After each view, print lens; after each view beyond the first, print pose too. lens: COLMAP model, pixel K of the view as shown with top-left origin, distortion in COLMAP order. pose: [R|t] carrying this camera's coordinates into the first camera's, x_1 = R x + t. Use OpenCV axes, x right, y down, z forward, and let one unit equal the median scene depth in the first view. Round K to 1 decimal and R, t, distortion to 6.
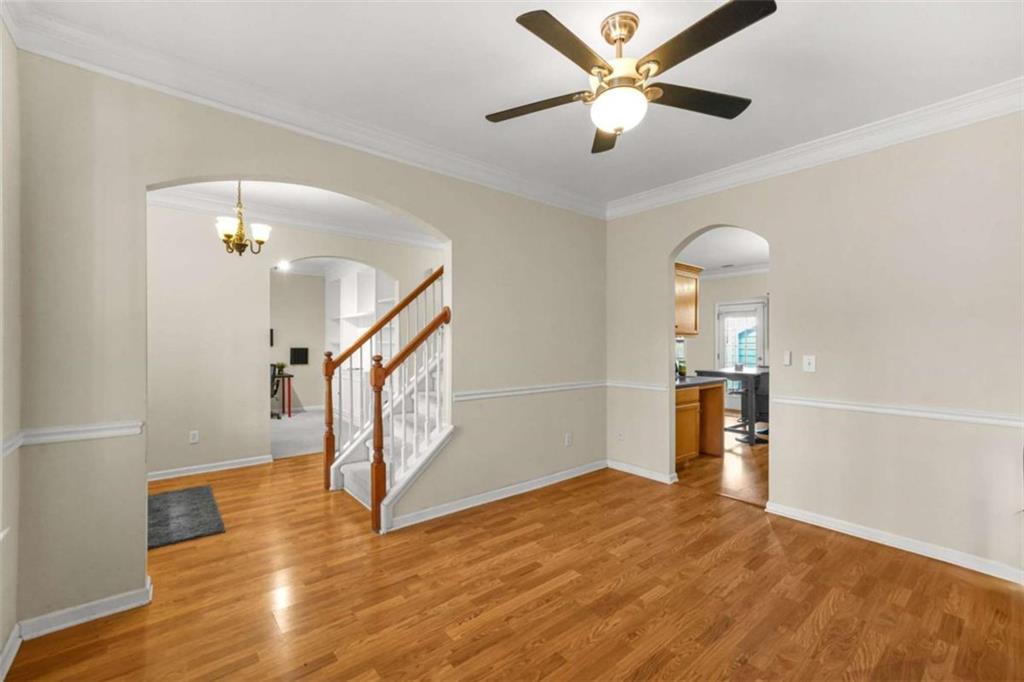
lens RADIAL K [[424.1, 0, 498.0], [0, 424.1, 342.7], [0, 0, 1]] dist [0.021782, 0.000302]
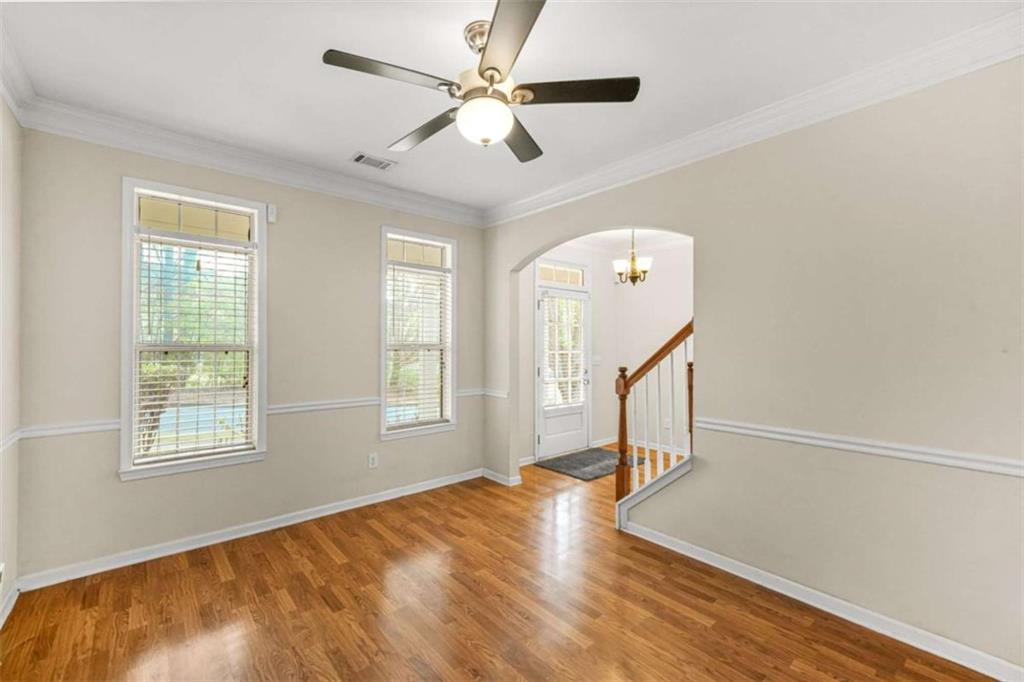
lens RADIAL K [[424.1, 0, 498.0], [0, 424.1, 342.7], [0, 0, 1]] dist [0.021782, 0.000302]
pose [[0.036285, -0.008068, -0.999309, 0.793003], [-0.001268, 0.999966, -0.008119, -0.021172], [0.999341, 0.001562, 0.036274, 0.634026]]
